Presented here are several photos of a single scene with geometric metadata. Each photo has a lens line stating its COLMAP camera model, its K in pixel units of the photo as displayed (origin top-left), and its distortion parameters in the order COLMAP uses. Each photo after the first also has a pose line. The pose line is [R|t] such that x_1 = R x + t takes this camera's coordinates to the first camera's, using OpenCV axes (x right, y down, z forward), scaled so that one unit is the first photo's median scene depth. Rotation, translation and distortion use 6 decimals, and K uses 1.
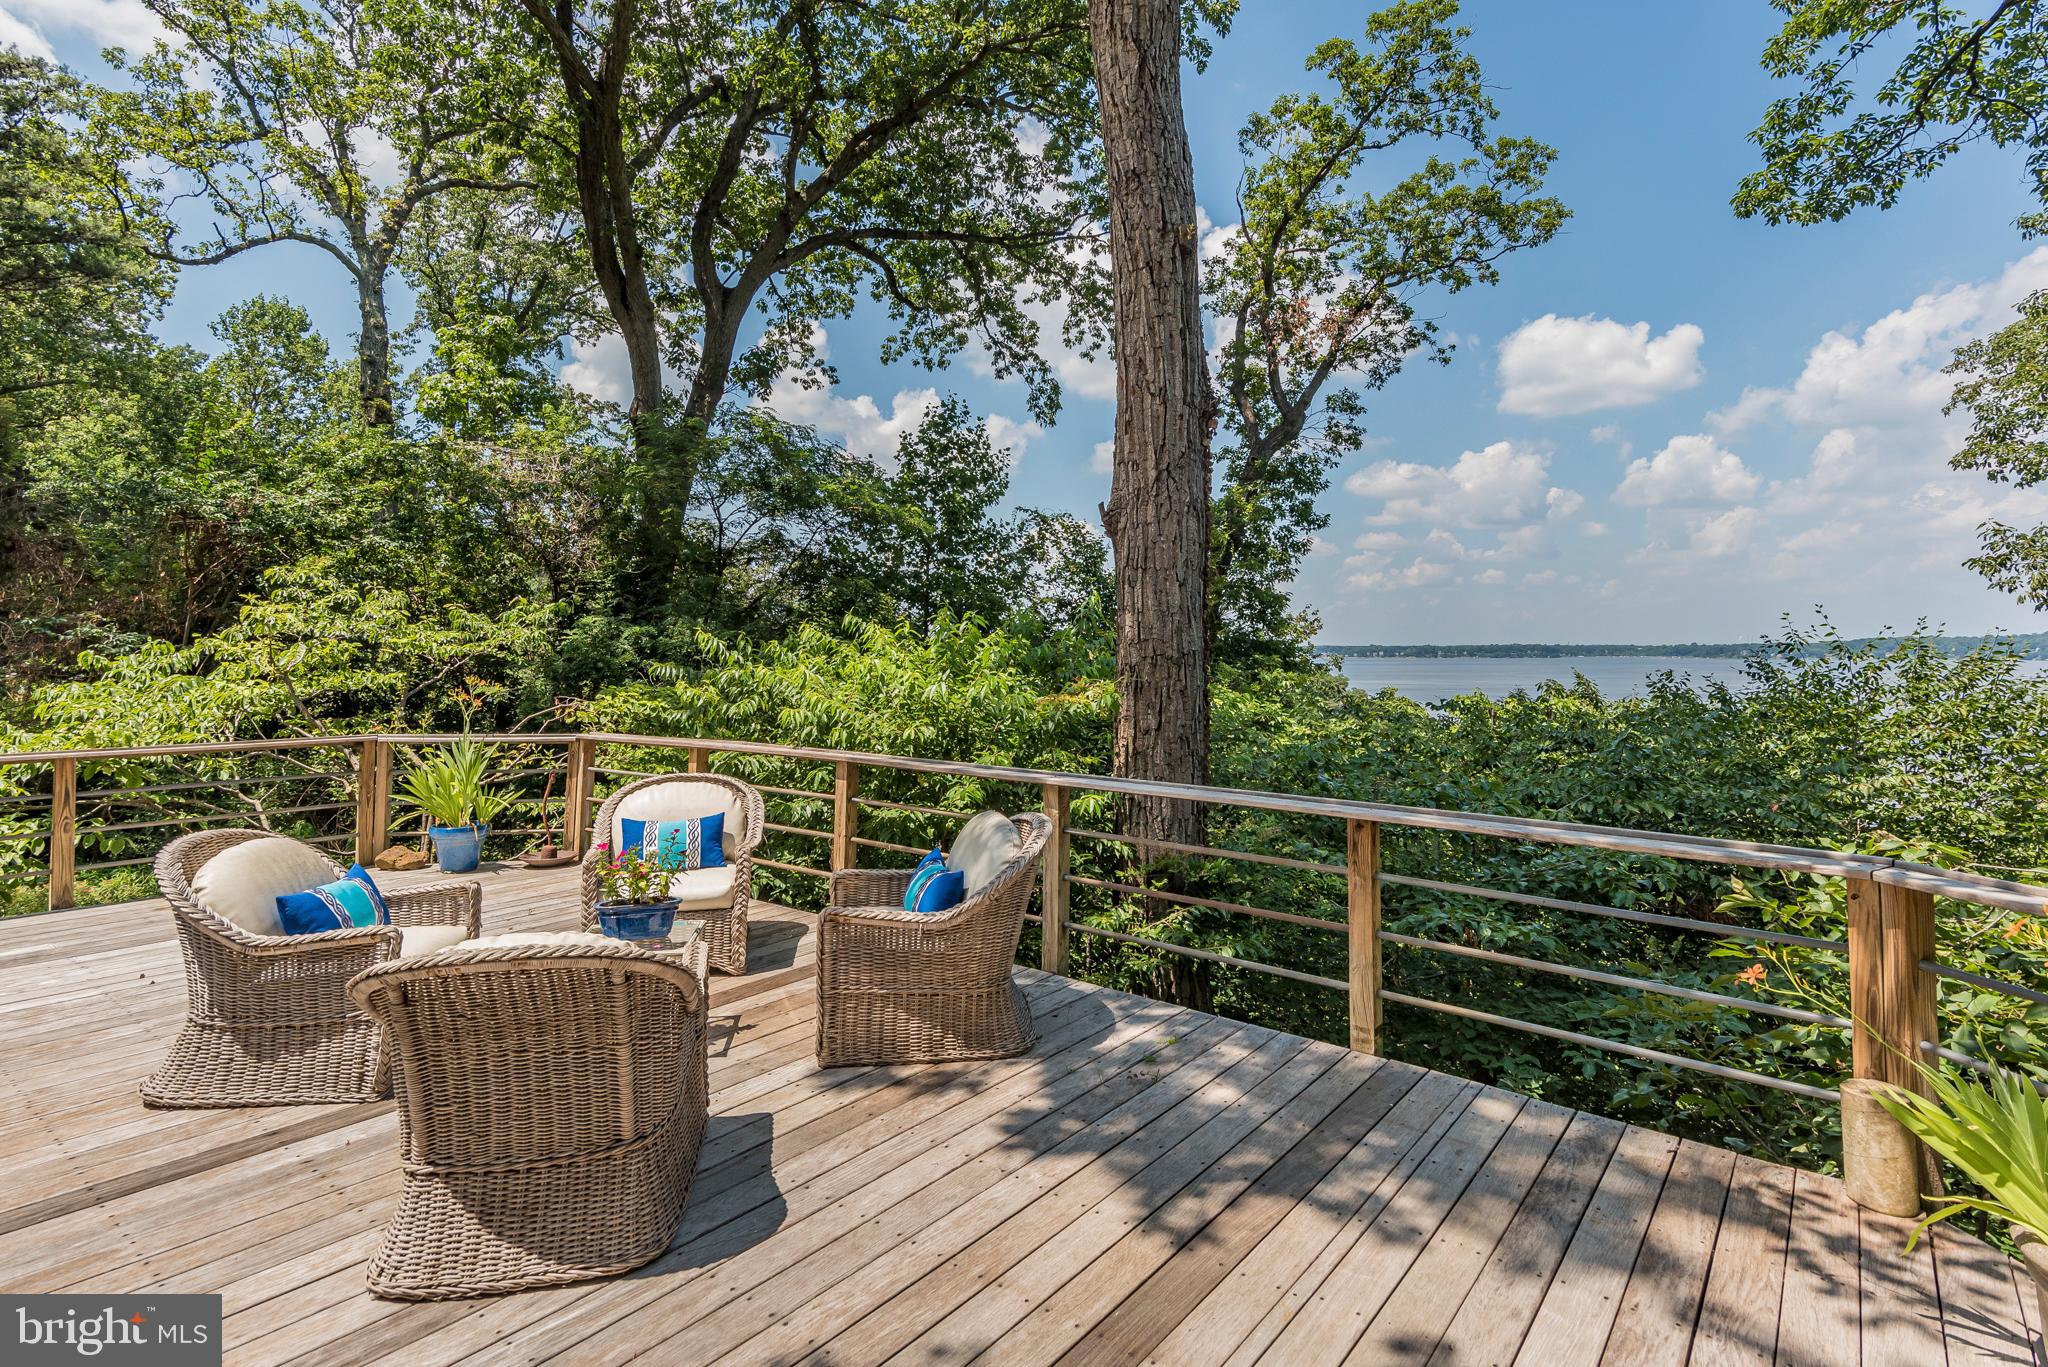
lens RADIAL K [[1022.1, 0, 1024.4], [0, 1022.1, 615.2], [0, 0, 1]] dist [0.011682, -0.000432]
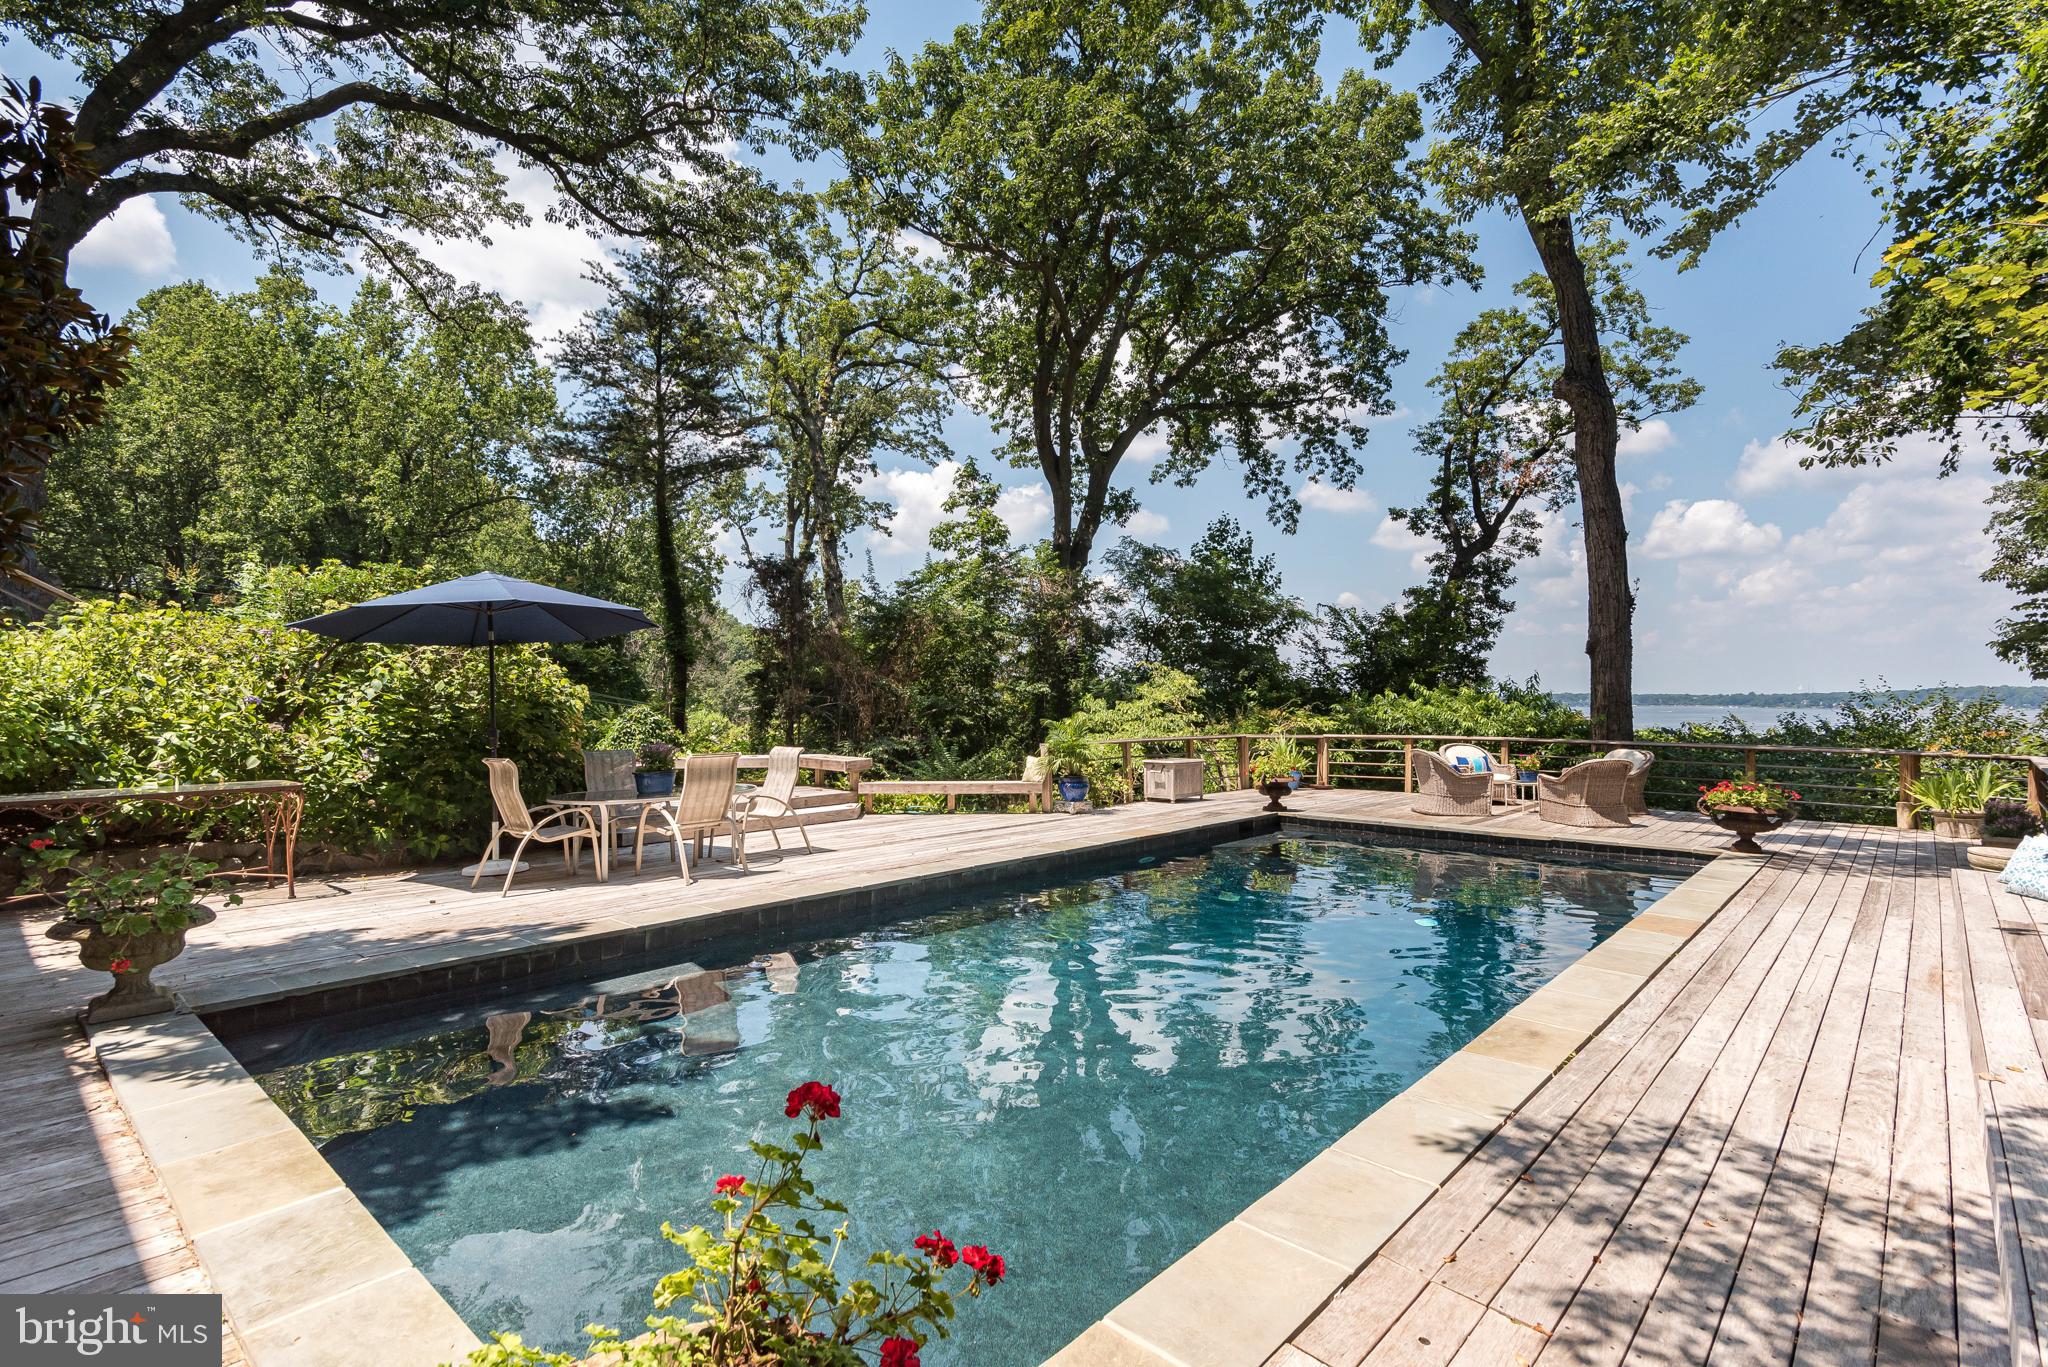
lens RADIAL K [[989.6, 0, 1001.5], [0, 989.6, 679.7], [0, 0, 1]] dist [0.000252, -0.000086]
pose [[0.997413, 0.000920, -0.071873, -0.311627], [0.000089, 0.999902, 0.014024, -0.011814], [0.071879, -0.013994, 0.997315, -0.404687]]
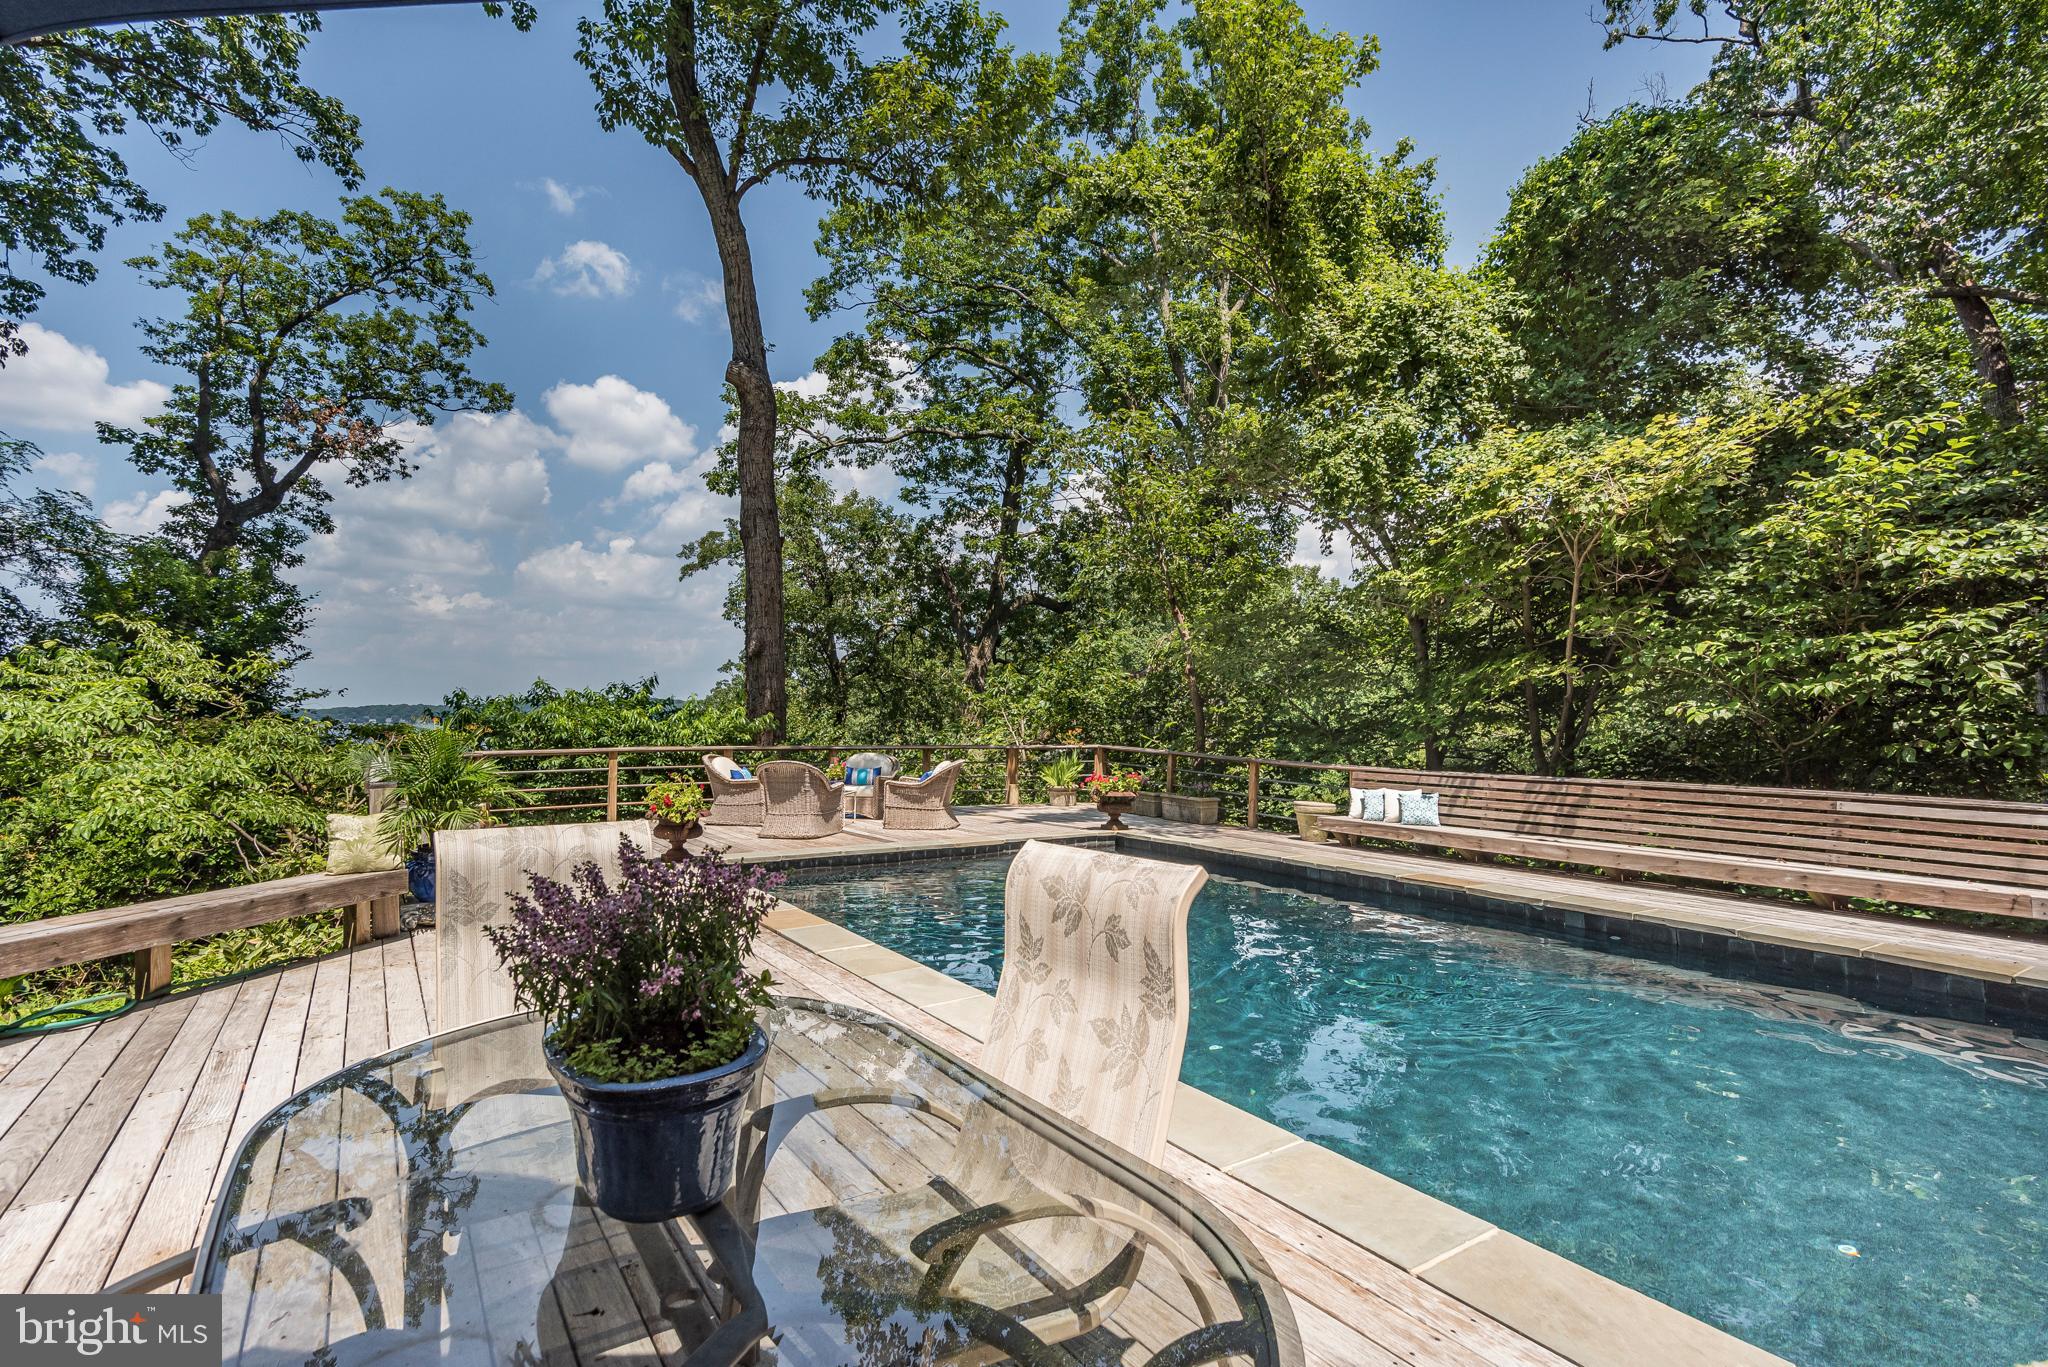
lens RADIAL K [[992.8, 0, 1018.5], [0, 992.8, 683.1], [0, 0, 1]] dist [0.011882, 0.000561]
pose [[0.298689, 0.038741, 0.953564, -0.516661], [-0.038253, 0.998859, -0.028599, 0.008385], [-0.953584, -0.027934, 0.299830, -0.075723]]
